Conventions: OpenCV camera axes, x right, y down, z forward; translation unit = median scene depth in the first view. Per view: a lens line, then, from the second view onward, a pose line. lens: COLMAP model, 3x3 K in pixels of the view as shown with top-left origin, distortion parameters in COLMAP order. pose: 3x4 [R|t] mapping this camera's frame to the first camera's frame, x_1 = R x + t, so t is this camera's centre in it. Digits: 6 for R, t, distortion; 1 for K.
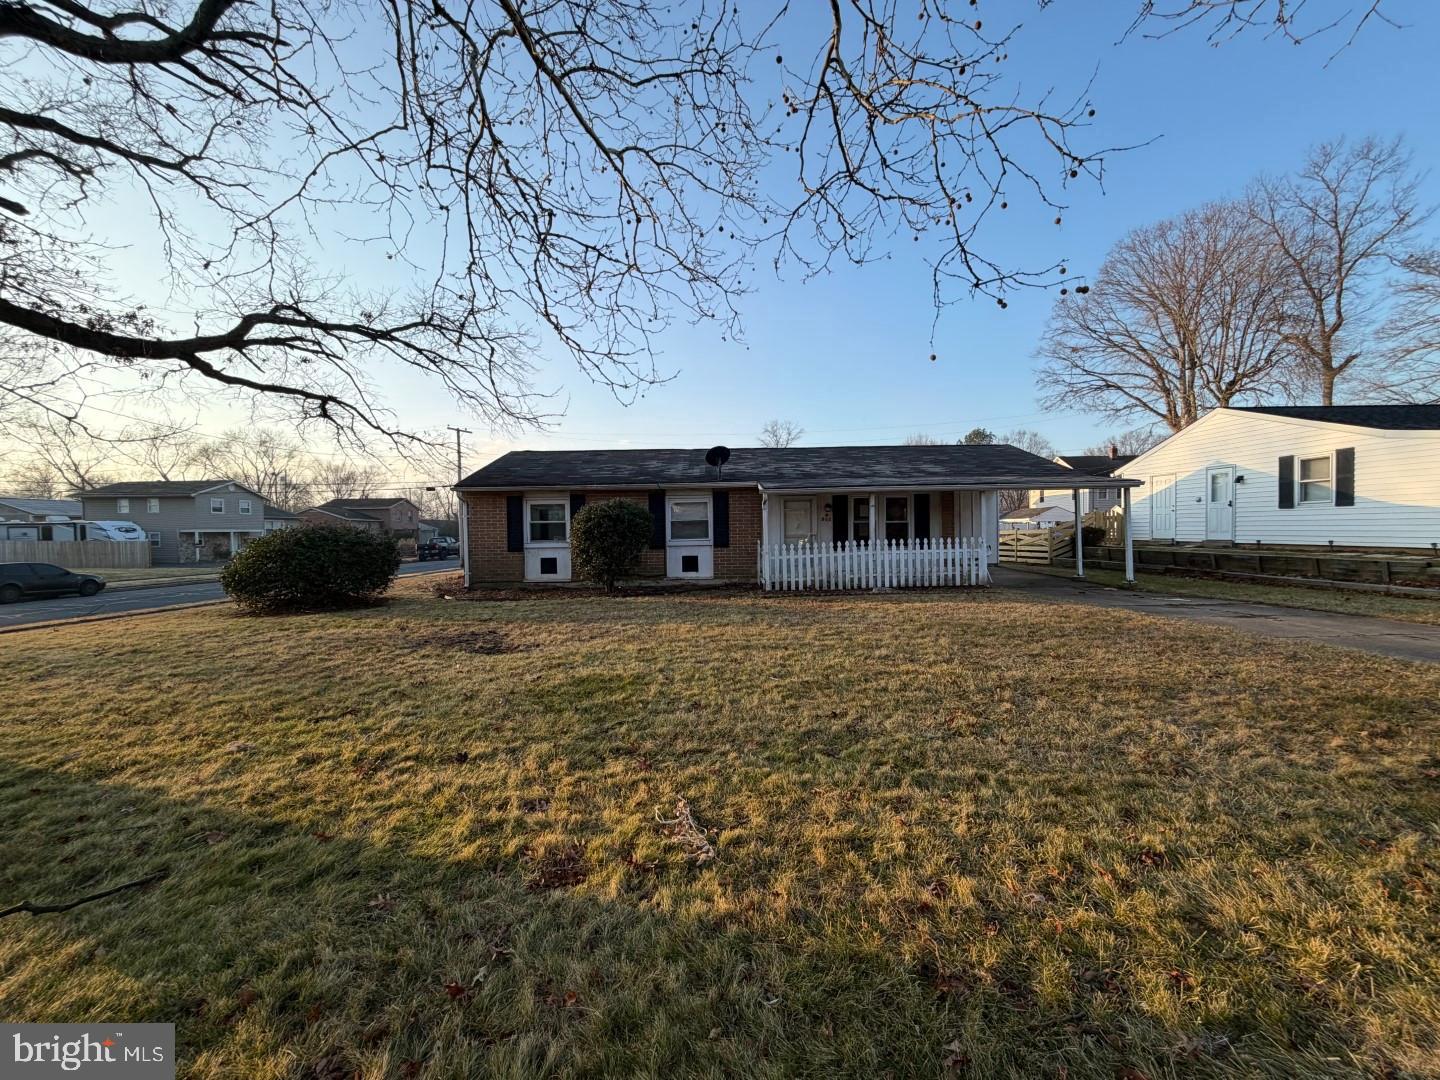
lens RADIAL K [[569.7, 0, 718.4], [0, 569.7, 540.0], [0, 0, 1]] dist [-0.000705, -0.000111]
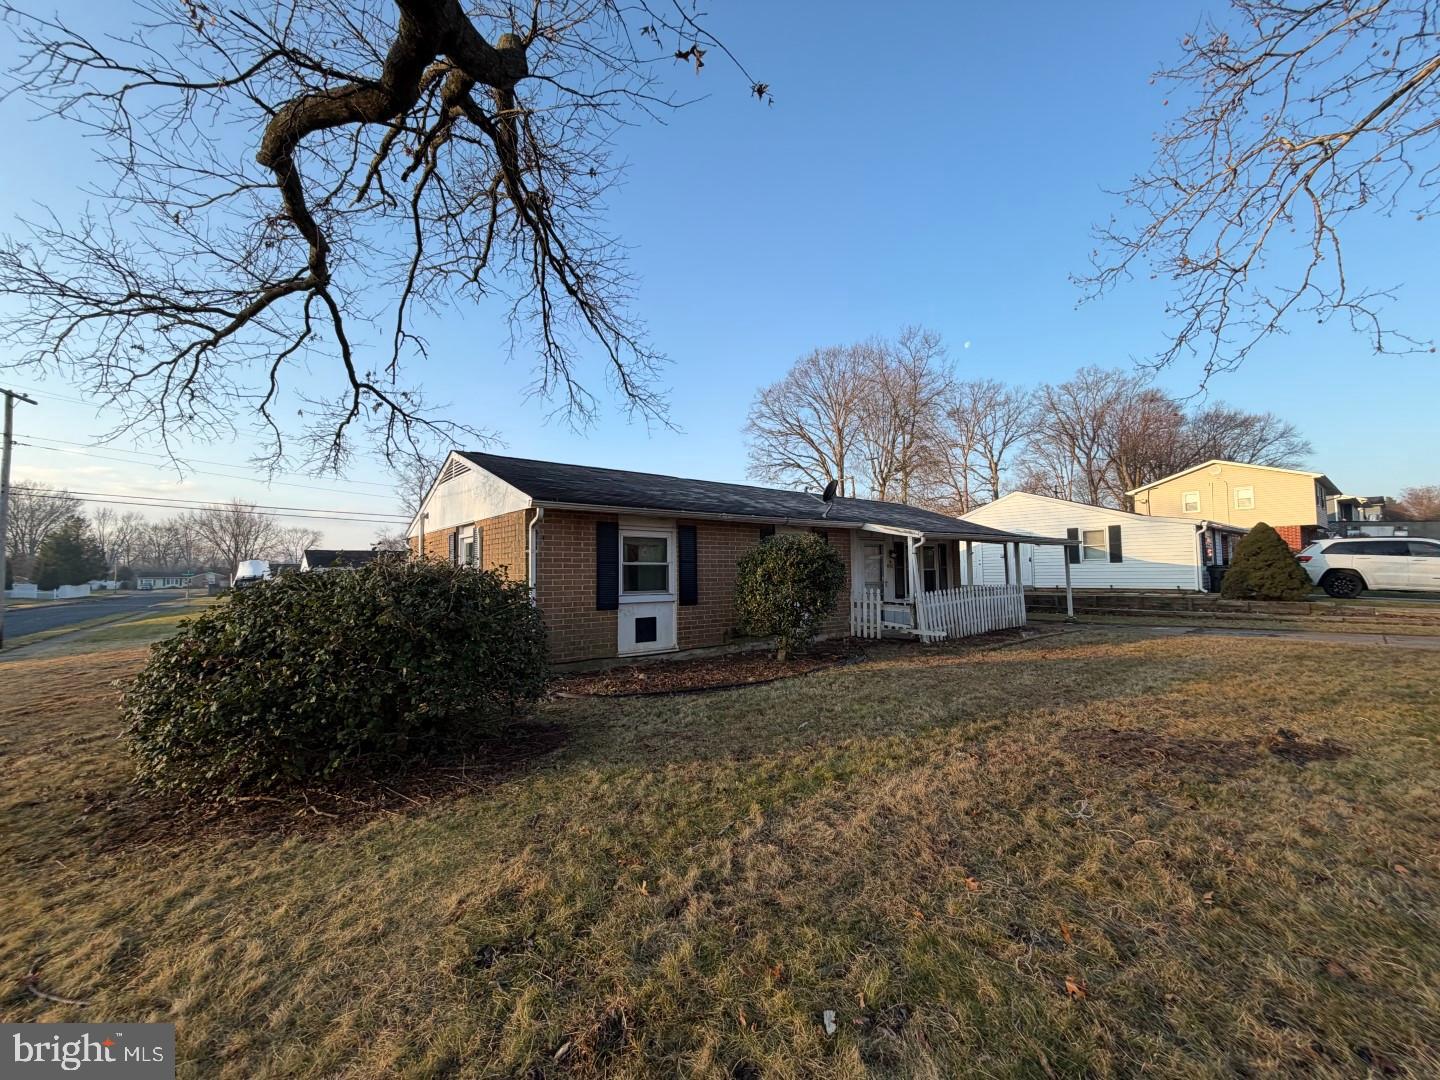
lens RADIAL K [[569.7, 0, 718.1], [0, 569.7, 536.0], [0, 0, 1]] dist [-0.000705, -0.000111]
pose [[0.783813, 0.048873, 0.619071, -0.649153], [0.011330, 0.995607, -0.092945, -0.000842], [-0.620894, 0.079865, 0.779816, 0.422504]]
